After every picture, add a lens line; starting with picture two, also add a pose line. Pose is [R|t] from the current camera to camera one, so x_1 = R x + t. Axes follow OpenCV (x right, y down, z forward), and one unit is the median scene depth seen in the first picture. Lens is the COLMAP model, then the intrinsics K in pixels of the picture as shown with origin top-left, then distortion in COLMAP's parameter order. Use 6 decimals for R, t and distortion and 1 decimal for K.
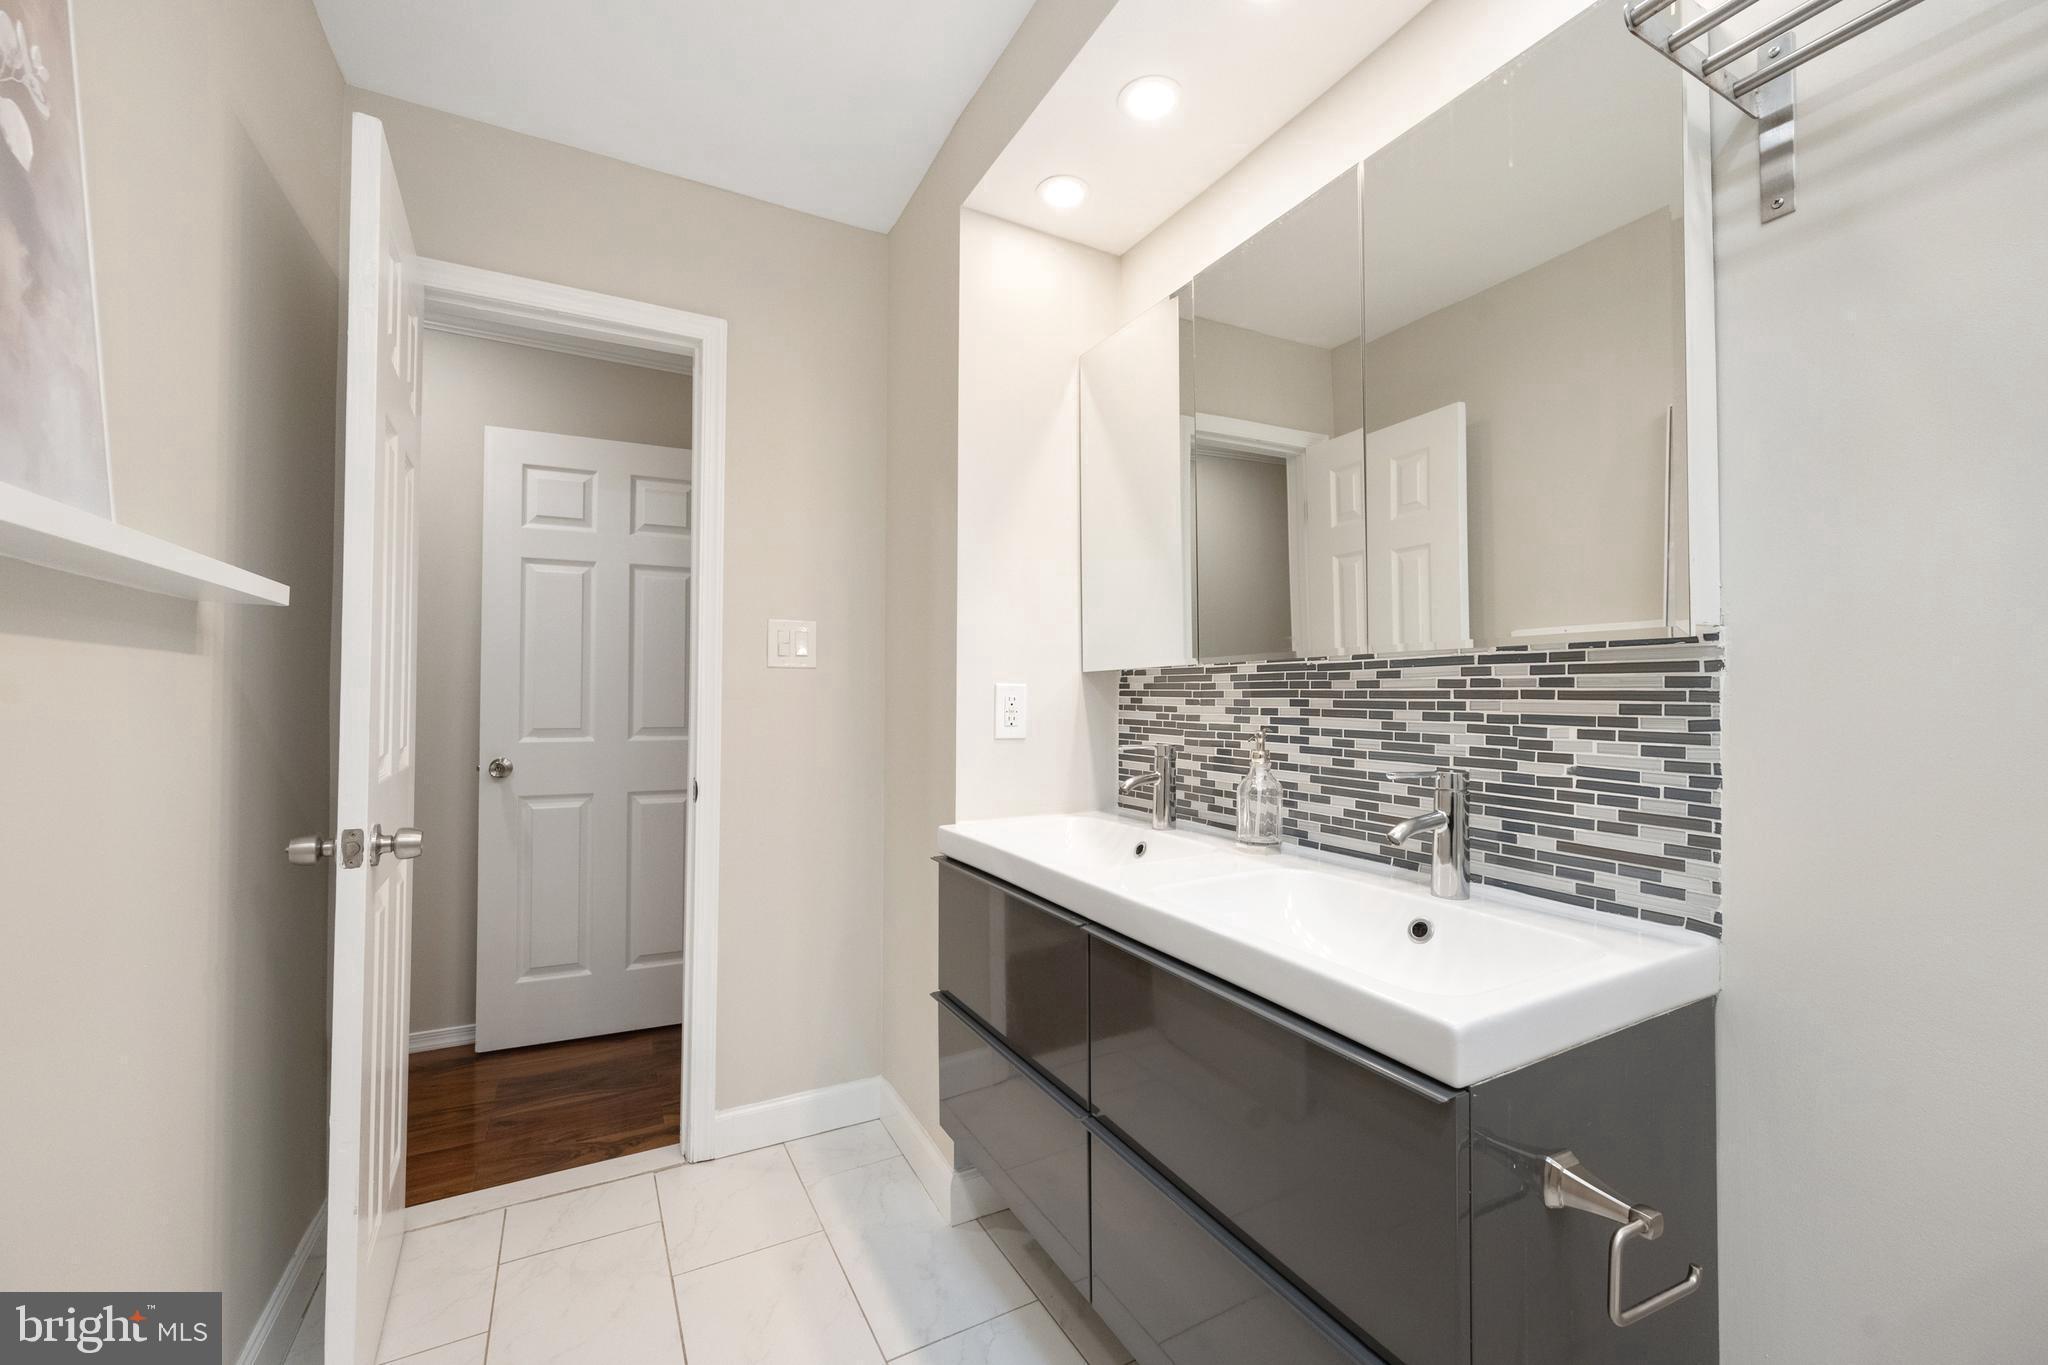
lens RADIAL K [[830.5, 0, 1046.2], [0, 830.5, 688.0], [0, 0, 1]] dist [0.000821, -0.000087]
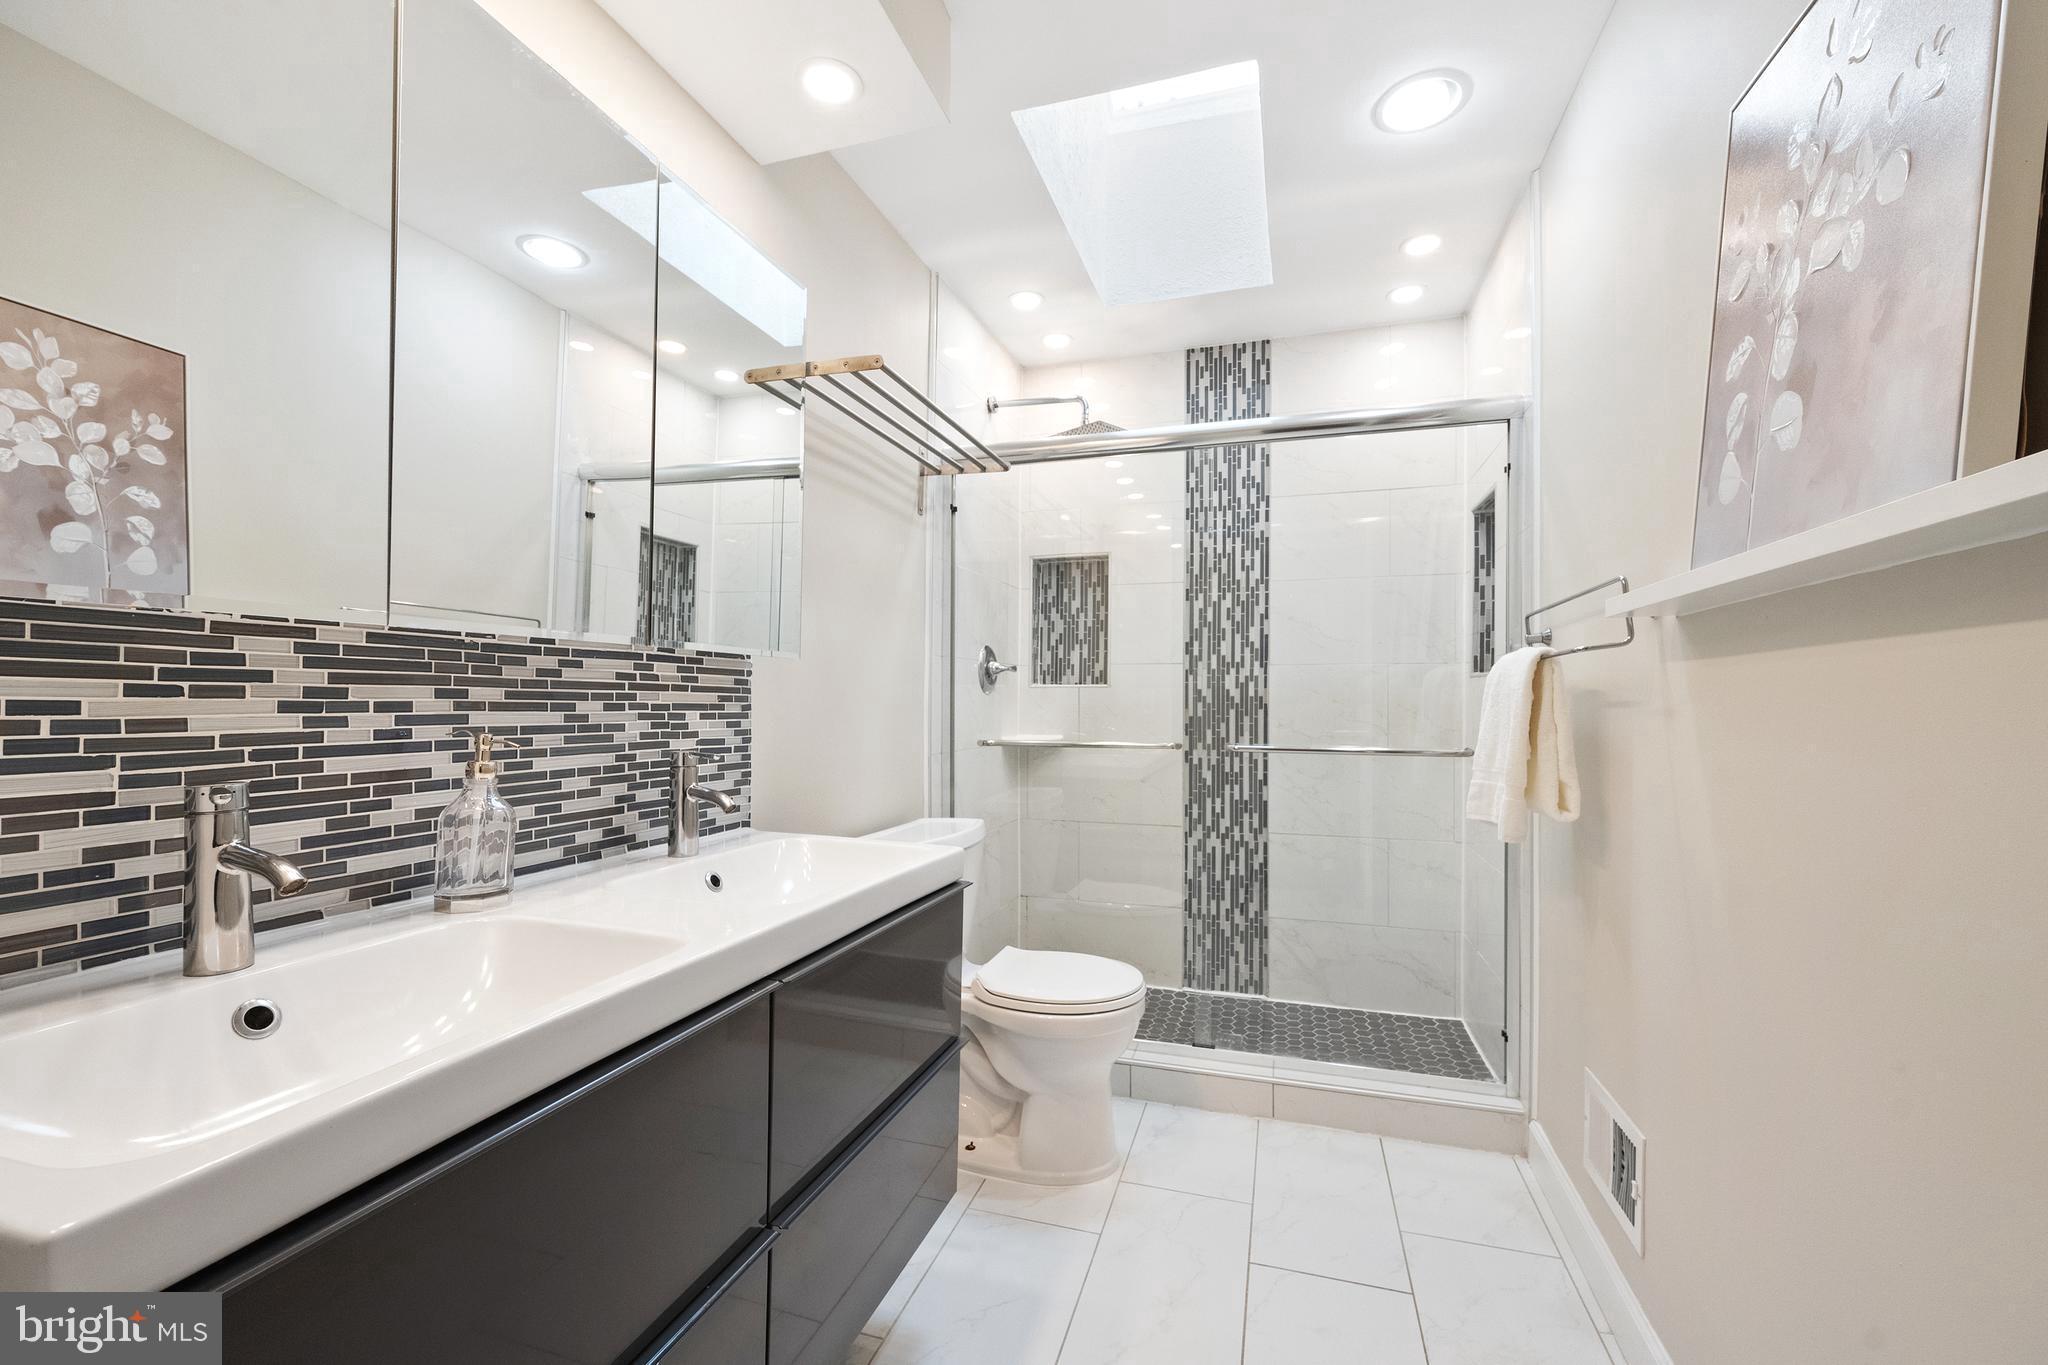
lens RADIAL K [[830.5, 0, 1046.2], [0, 830.5, 688.0], [0, 0, 1]] dist [0.000821, -0.000087]
pose [[-0.698223, 0.001444, 0.715879, -0.658215], [-0.019257, 0.999598, -0.020798, 0.021090], [-0.715621, -0.028307, -0.697915, 1.310522]]
